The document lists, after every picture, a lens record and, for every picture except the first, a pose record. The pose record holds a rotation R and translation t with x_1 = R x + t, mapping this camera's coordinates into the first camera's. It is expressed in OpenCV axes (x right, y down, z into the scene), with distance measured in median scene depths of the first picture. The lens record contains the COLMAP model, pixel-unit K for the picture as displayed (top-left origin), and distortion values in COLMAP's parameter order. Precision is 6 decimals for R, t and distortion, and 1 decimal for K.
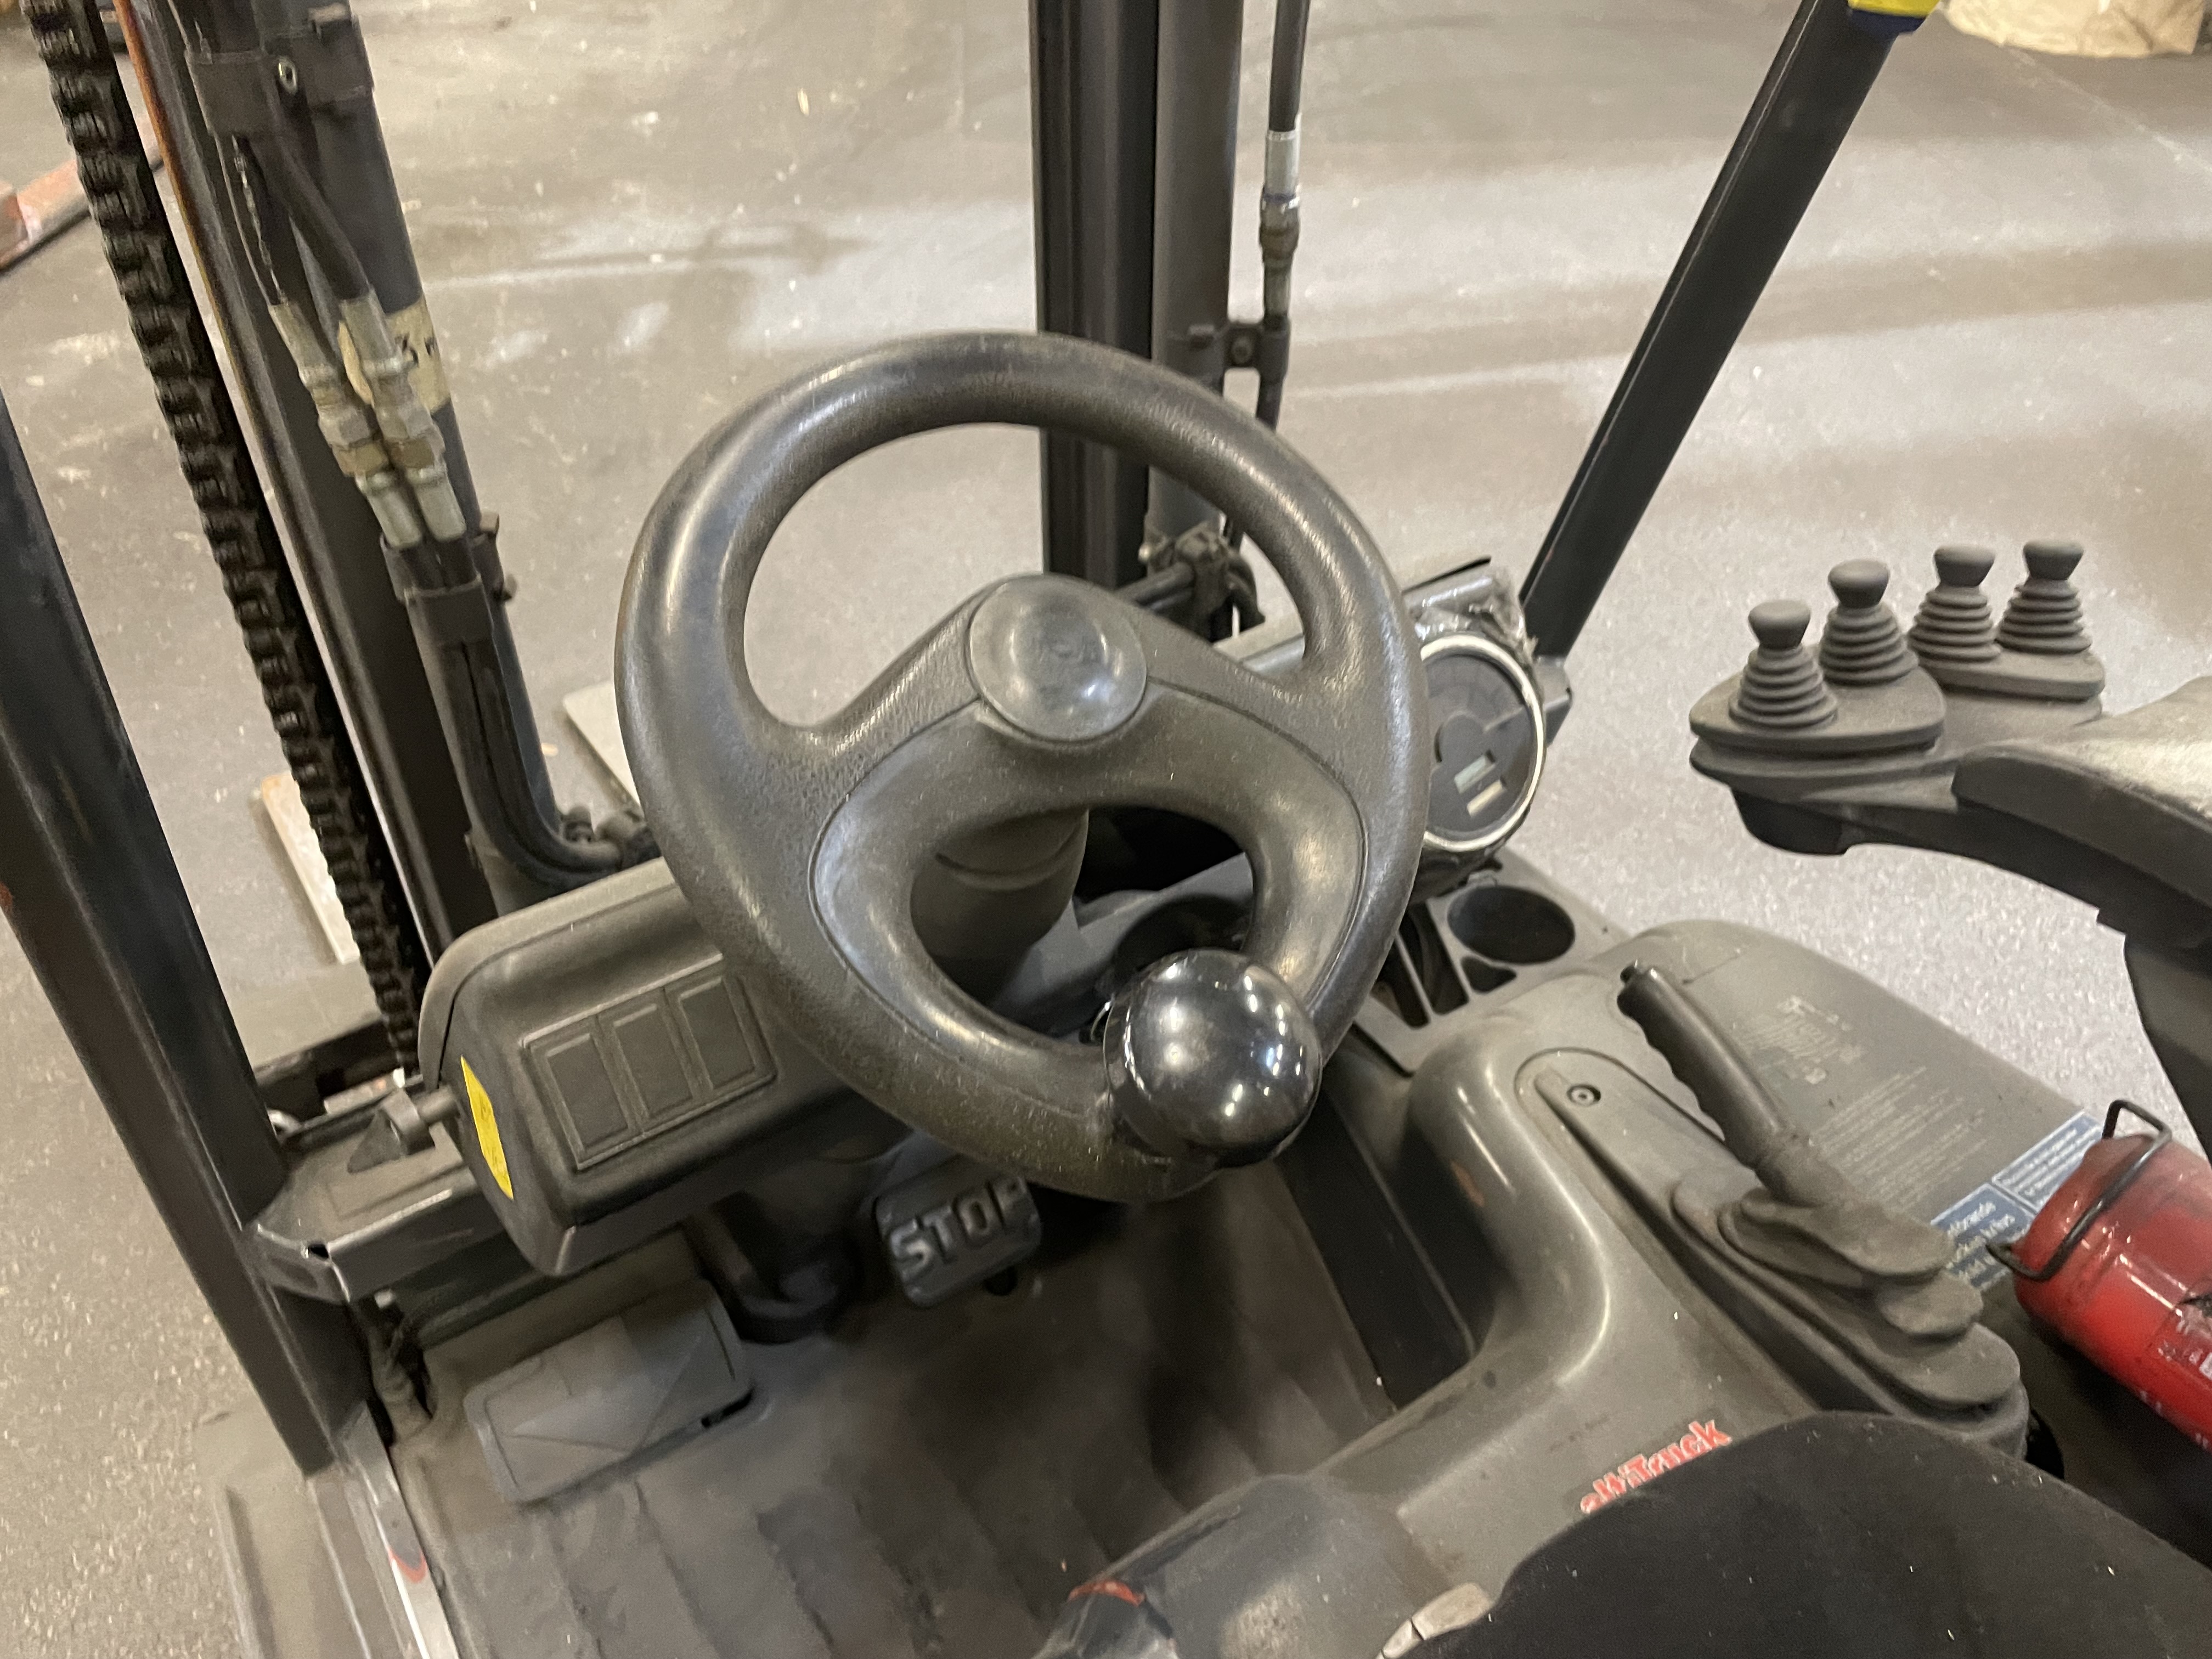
lens RADIAL K [[1666.5, 0, 1069.9], [0, 1666.5, 817.5], [0, 0, 1]] dist [0.137189, -0.207254]
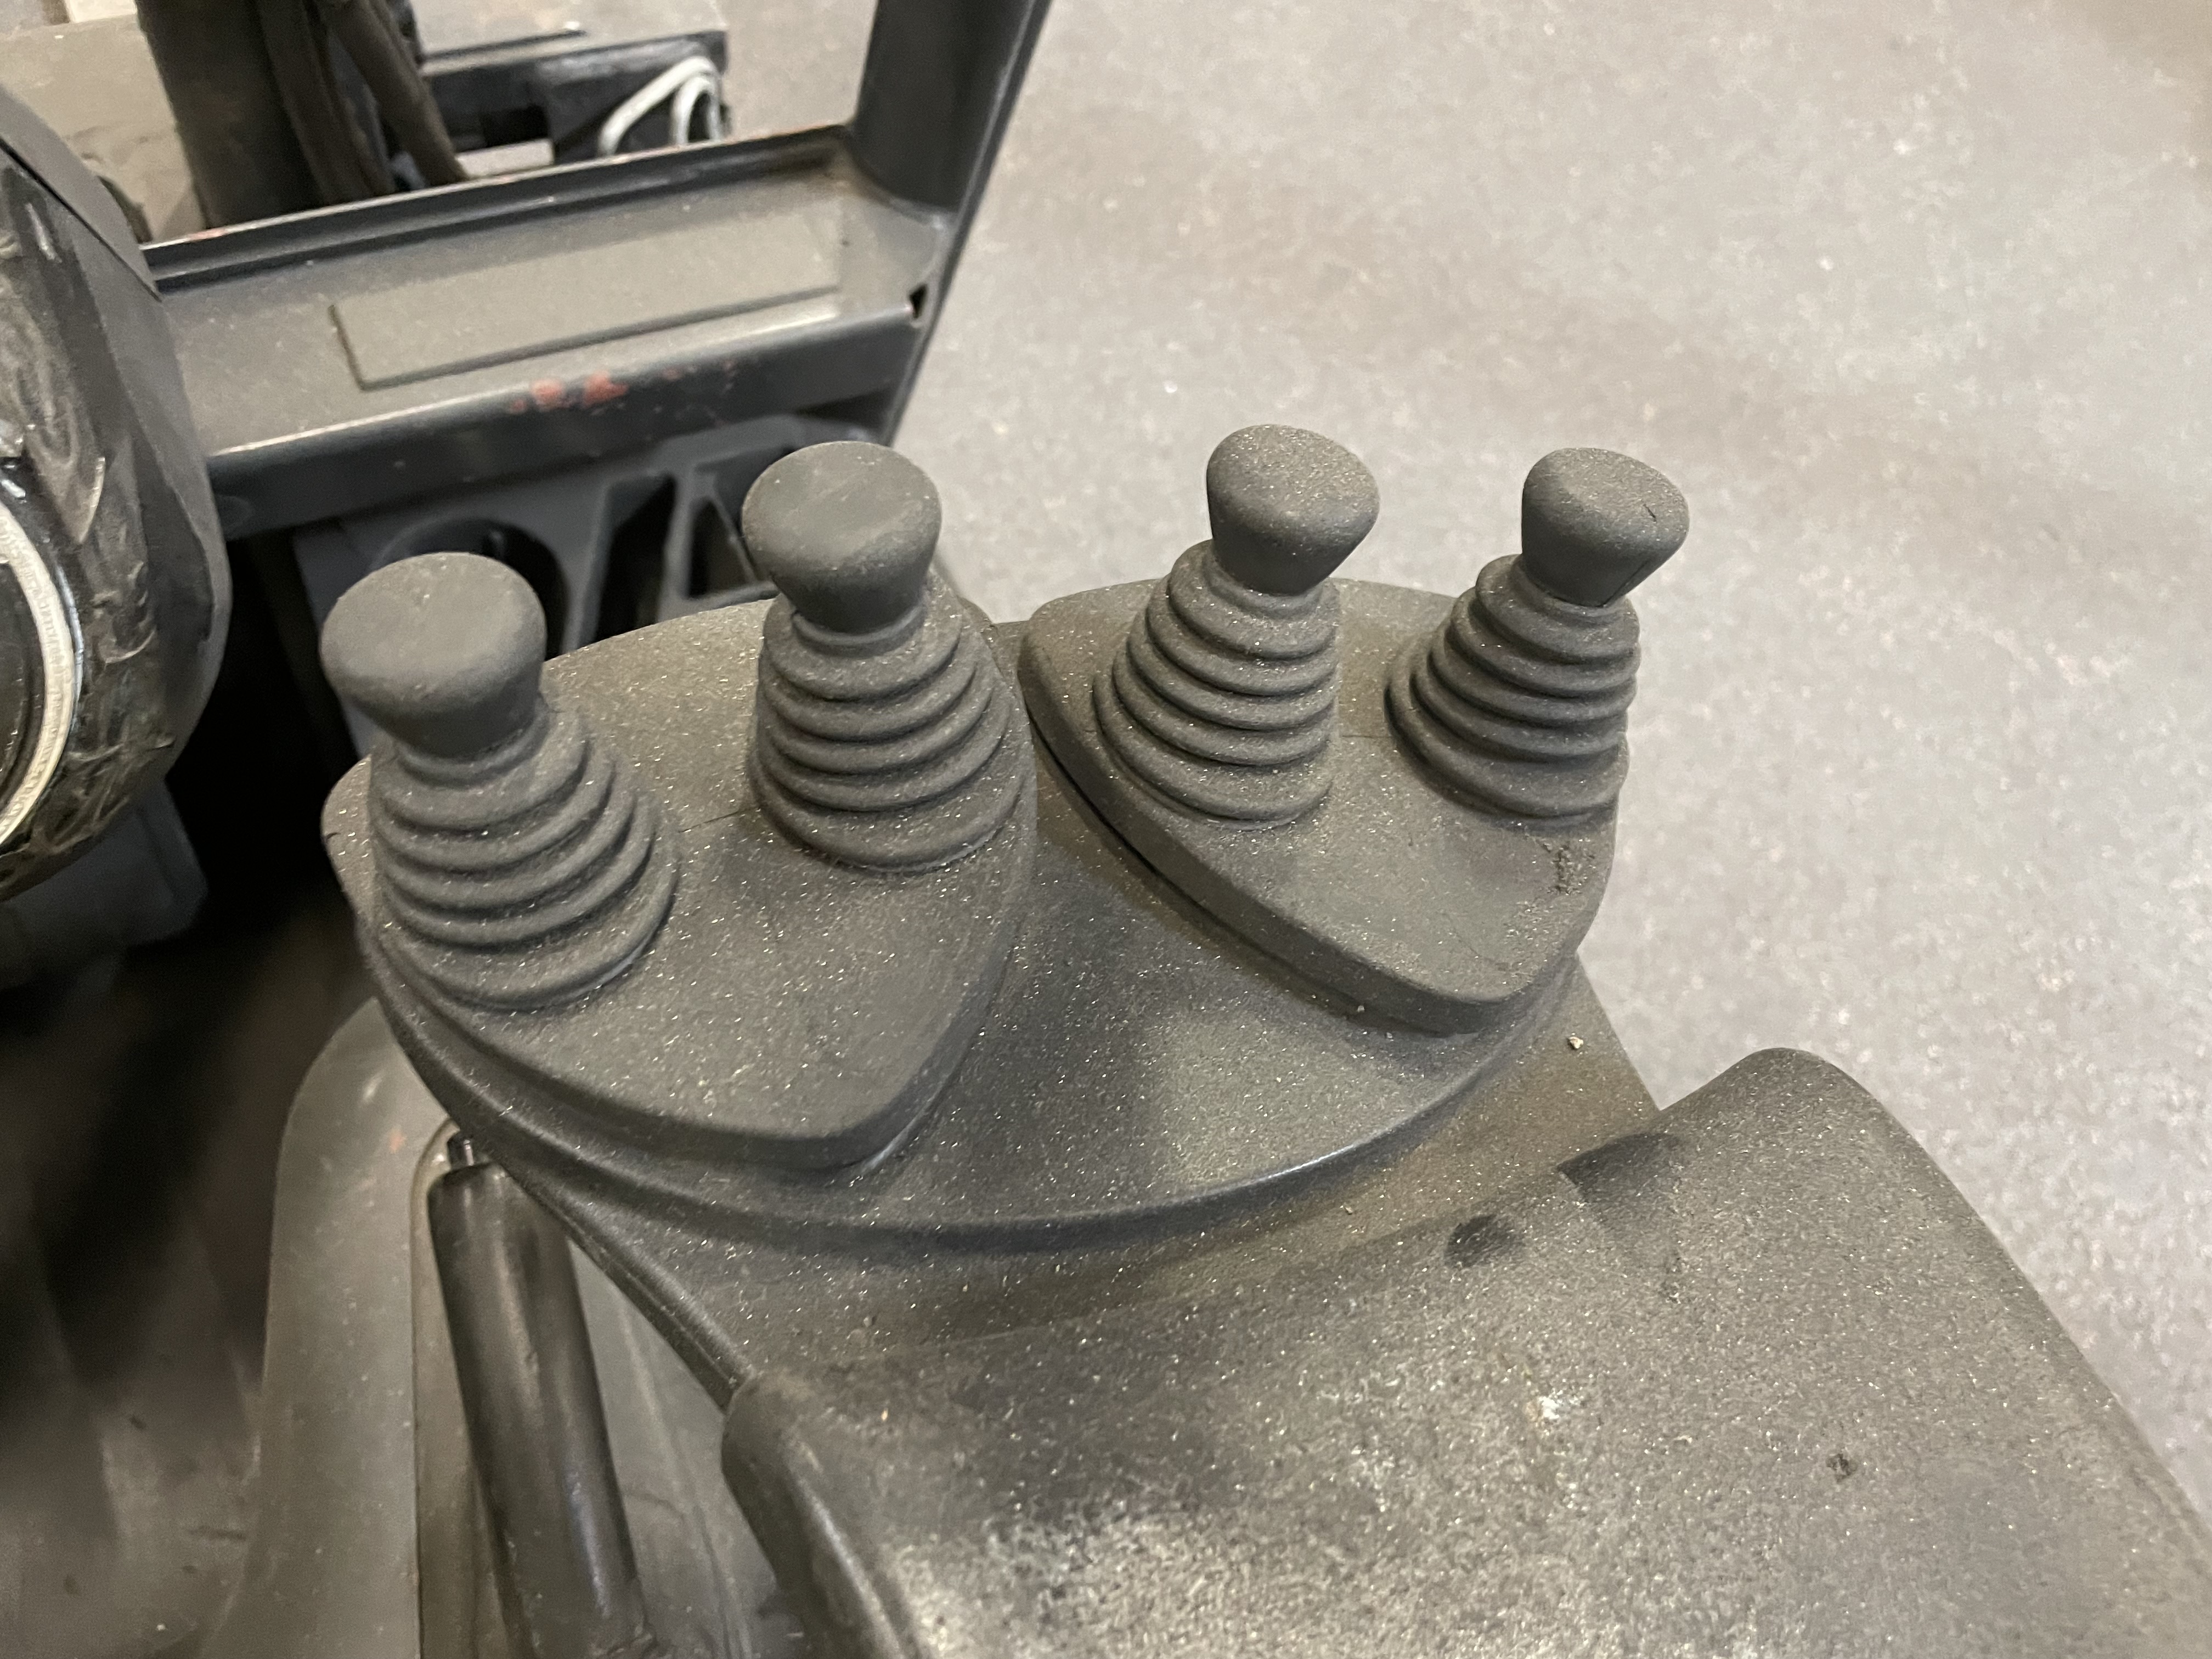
lens RADIAL K [[1660.1, 0, 1094.7], [0, 1660.1, 828.8], [0, 0, 1]] dist [0.087496, -0.124578]
pose [[0.972969, 0.211974, 0.091642, 0.459105], [-0.230885, 0.884557, 0.405278, -0.201151], [0.004846, -0.415482, 0.909588, 0.691153]]
